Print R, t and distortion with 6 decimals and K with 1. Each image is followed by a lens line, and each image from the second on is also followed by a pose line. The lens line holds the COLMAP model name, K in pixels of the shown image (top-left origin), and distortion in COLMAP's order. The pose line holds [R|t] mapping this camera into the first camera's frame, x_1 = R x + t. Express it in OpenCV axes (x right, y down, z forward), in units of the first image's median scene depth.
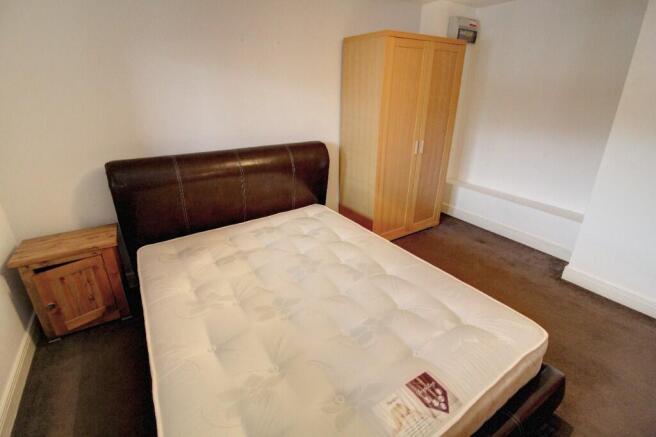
lens RADIAL K [[300.3, 0, 325.1], [0, 300.3, 207.8], [0, 0, 1]] dist [-0.003845, -0.011504]
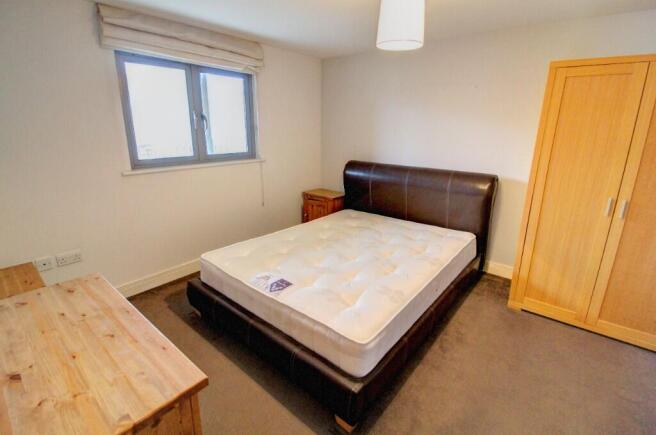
lens RADIAL K [[312.5, 0, 326.9], [0, 312.5, 205.0], [0, 0, 1]] dist [0.001988, 0.000045]
pose [[0.291013, 0.263554, -0.919702, 0.799999], [-0.328510, 0.930387, 0.162668, -0.113057], [0.898550, 0.254793, 0.357335, 0.149791]]
